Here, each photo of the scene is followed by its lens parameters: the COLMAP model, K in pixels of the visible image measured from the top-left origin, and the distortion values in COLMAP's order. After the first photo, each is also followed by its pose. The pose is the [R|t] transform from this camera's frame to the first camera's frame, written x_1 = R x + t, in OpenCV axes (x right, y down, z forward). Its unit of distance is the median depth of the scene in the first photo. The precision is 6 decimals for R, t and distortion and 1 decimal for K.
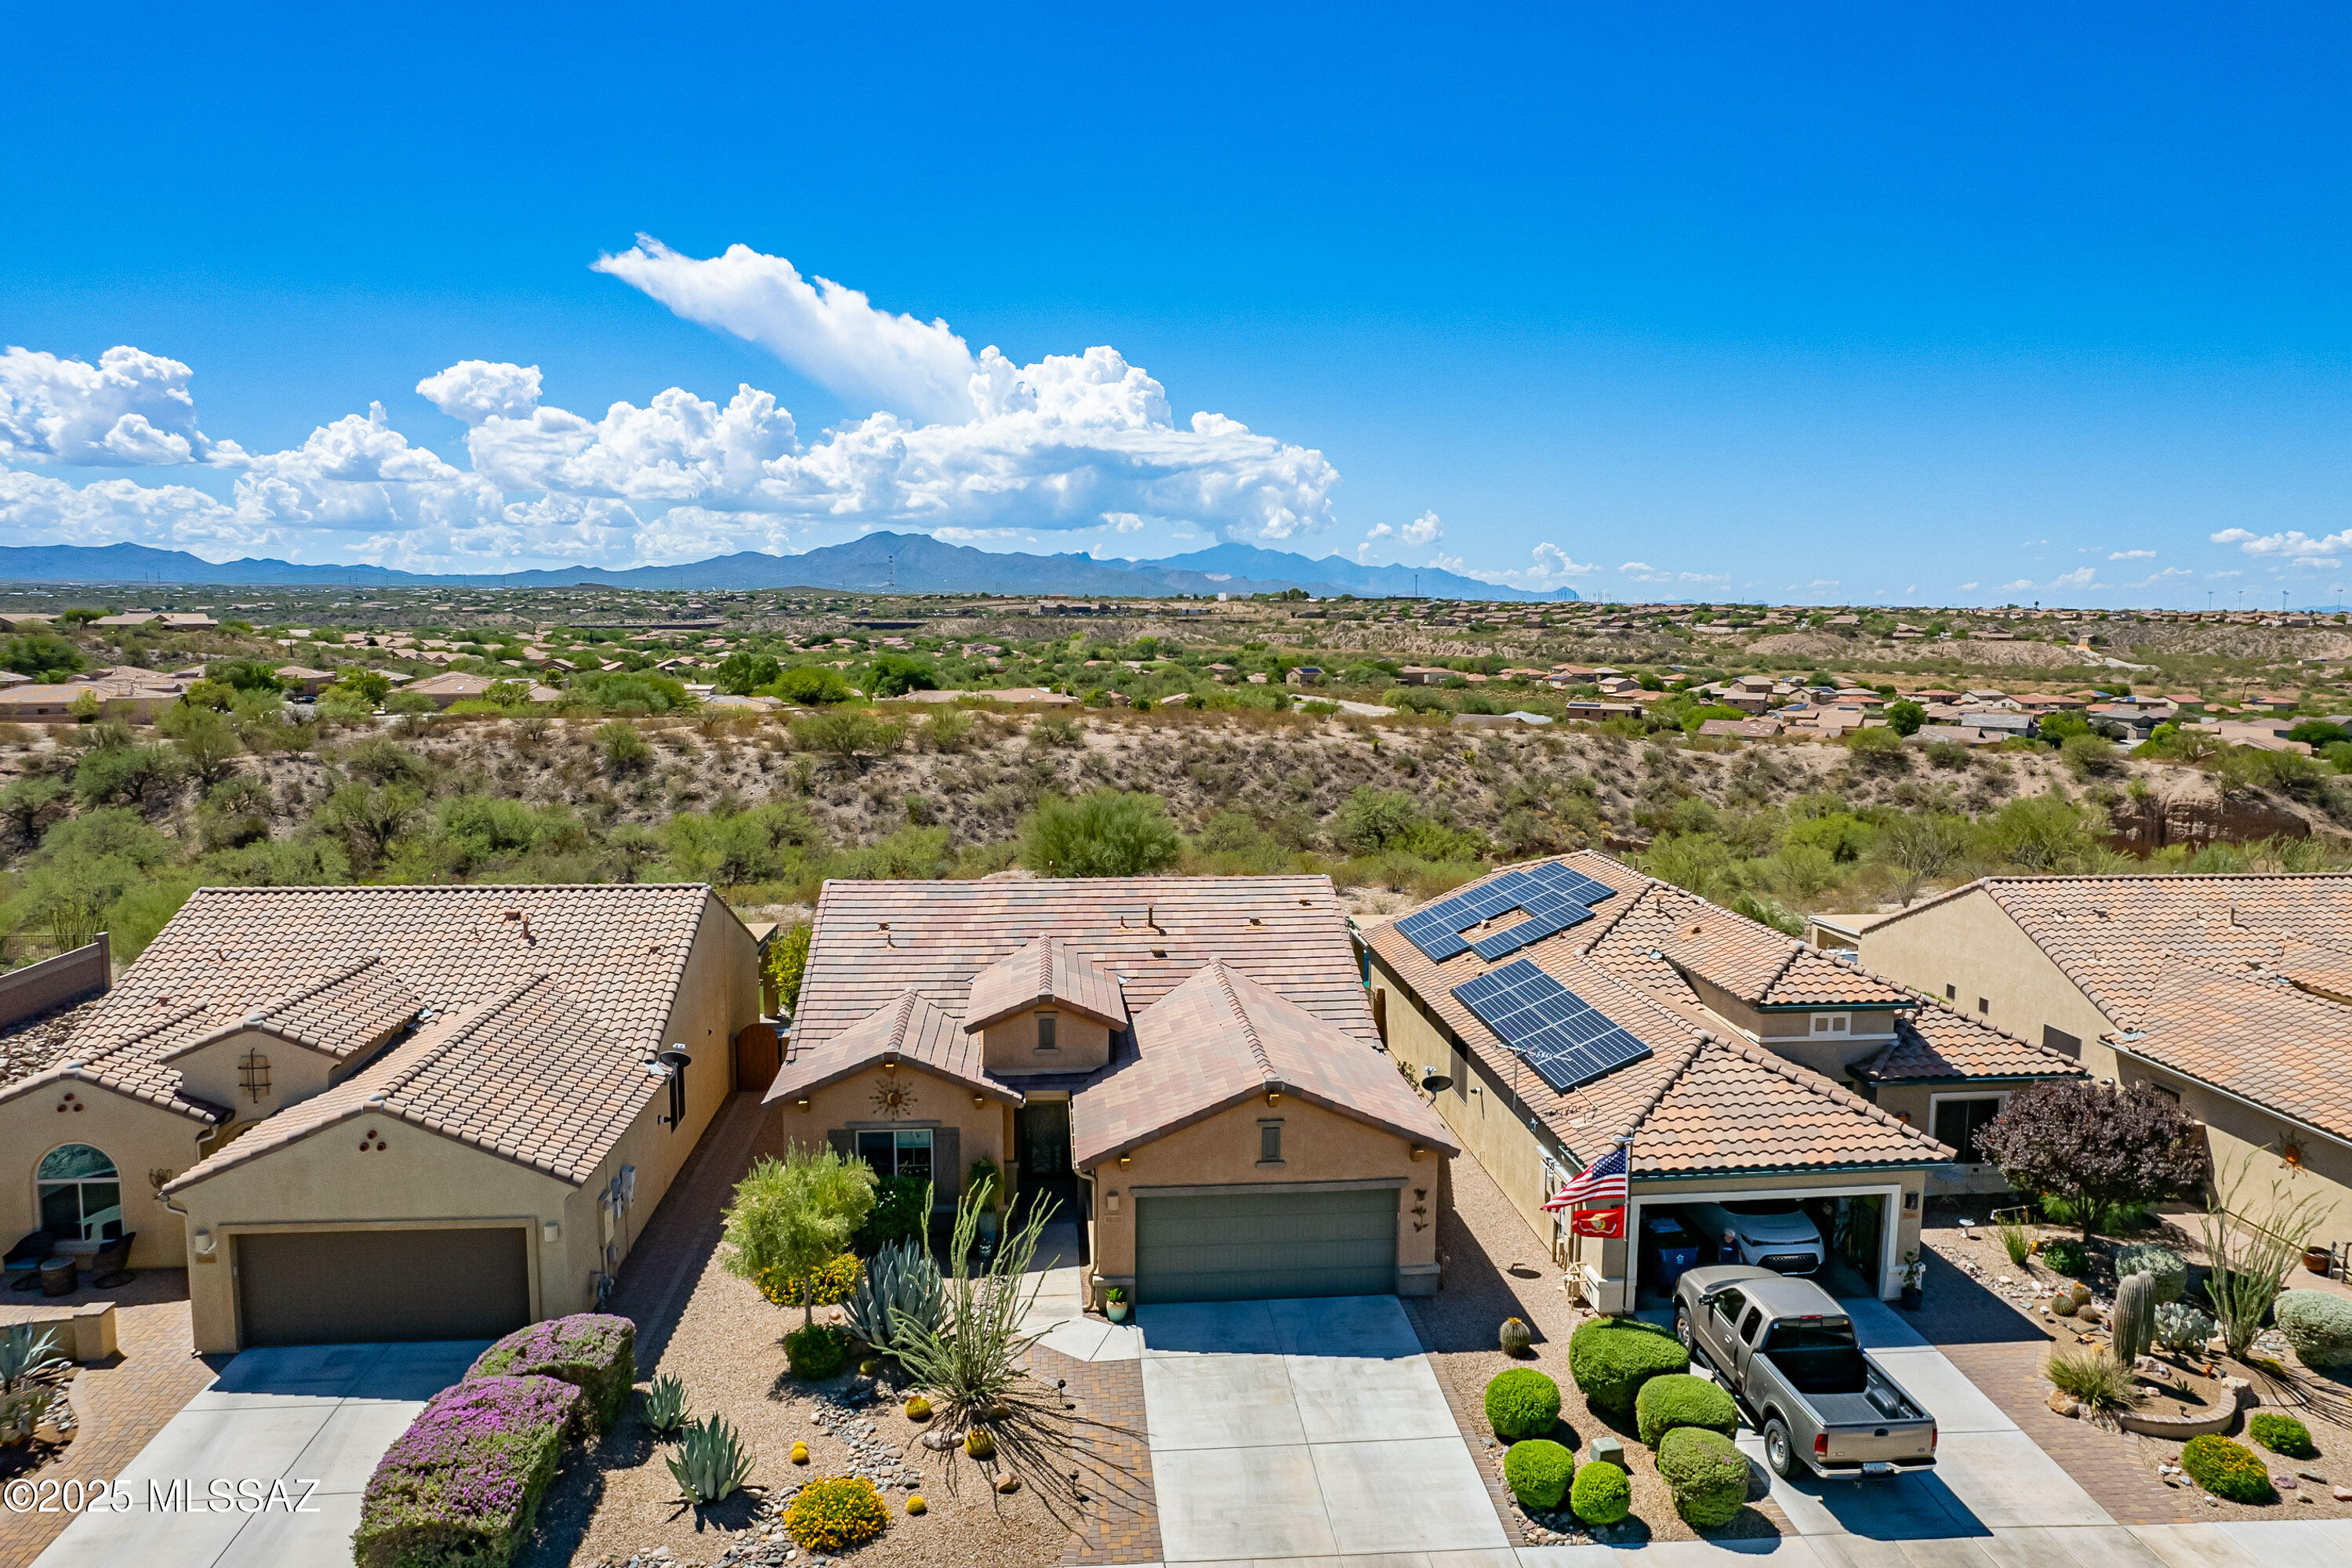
lens RADIAL K [[1525.3, 0, 1176.0], [0, 1525.3, 784.0], [0, 0, 1]] dist [-0.078893, 0.071335]
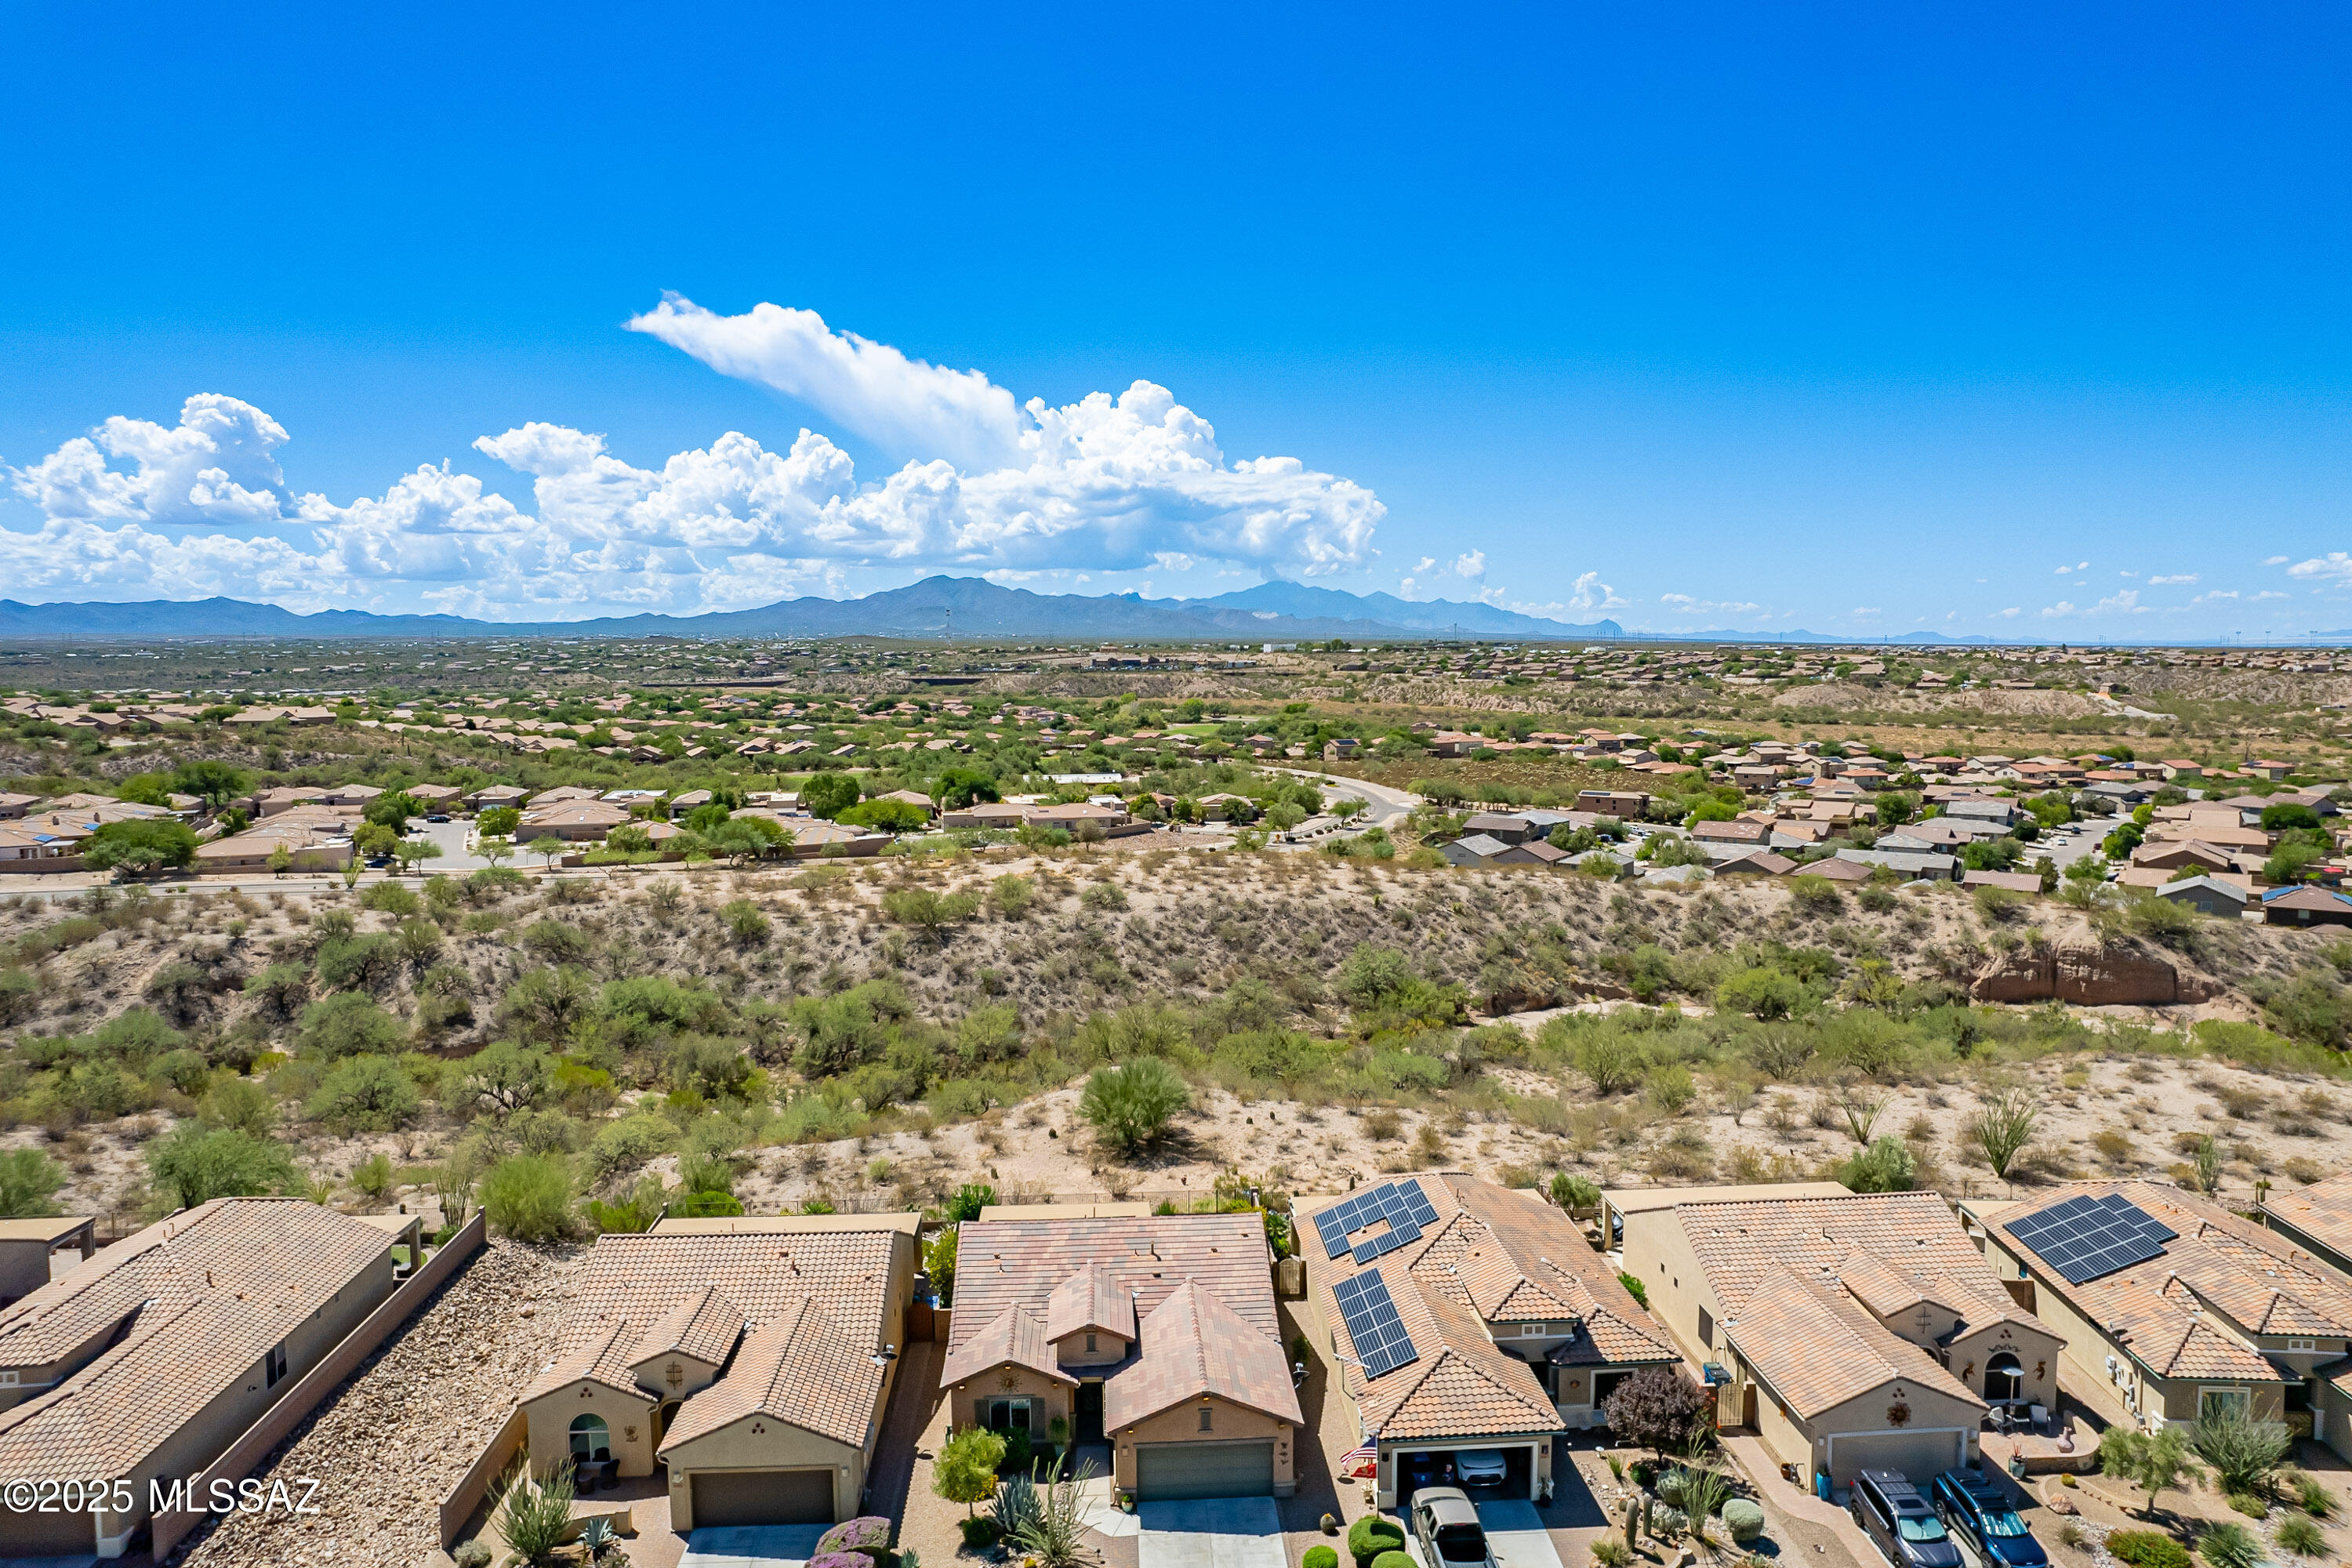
lens RADIAL K [[1499.0, 0, 1176.0], [0, 1499.0, 784.0], [0, 0, 1]] dist [-0.075736, 0.065233]
pose [[0.999344, -0.012291, -0.034057, 0.018505], [0.011594, 0.999721, -0.020601, -0.100782], [0.034300, 0.020193, 0.999208, -0.171025]]
